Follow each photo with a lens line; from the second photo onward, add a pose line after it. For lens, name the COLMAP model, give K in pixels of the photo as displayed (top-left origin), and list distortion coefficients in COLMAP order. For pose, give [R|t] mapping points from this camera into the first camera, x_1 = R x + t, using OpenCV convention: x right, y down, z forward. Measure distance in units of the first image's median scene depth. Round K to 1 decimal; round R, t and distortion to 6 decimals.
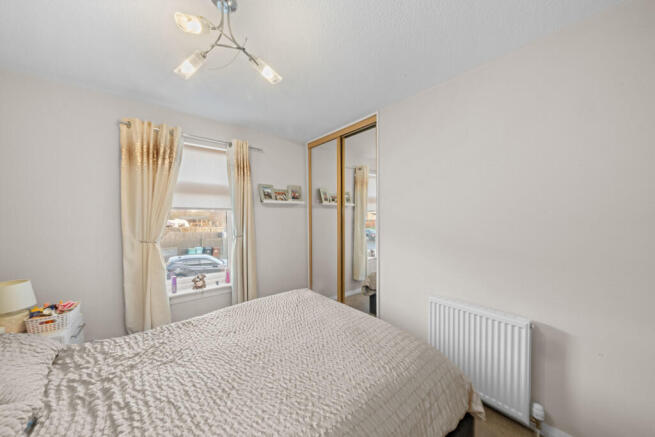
lens RADIAL K [[228.0, 0, 328.2], [0, 228.0, 218.0], [0, 0, 1]] dist [-0.000977, 0.000087]
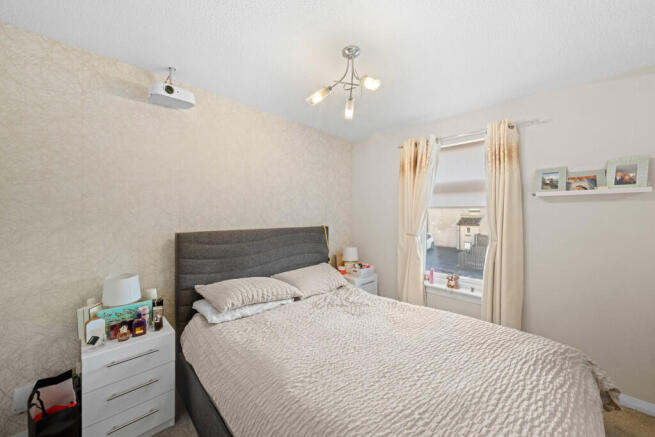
lens RADIAL K [[243.4, 0, 328.0], [0, 243.4, 215.0], [0, 0, 1]] dist [-0.000921, -0.000046]
pose [[0.105946, 0.006119, -0.994353, 0.421832], [-0.016970, 0.999847, 0.004345, -0.003832], [0.994227, 0.016414, 0.106034, 0.336238]]
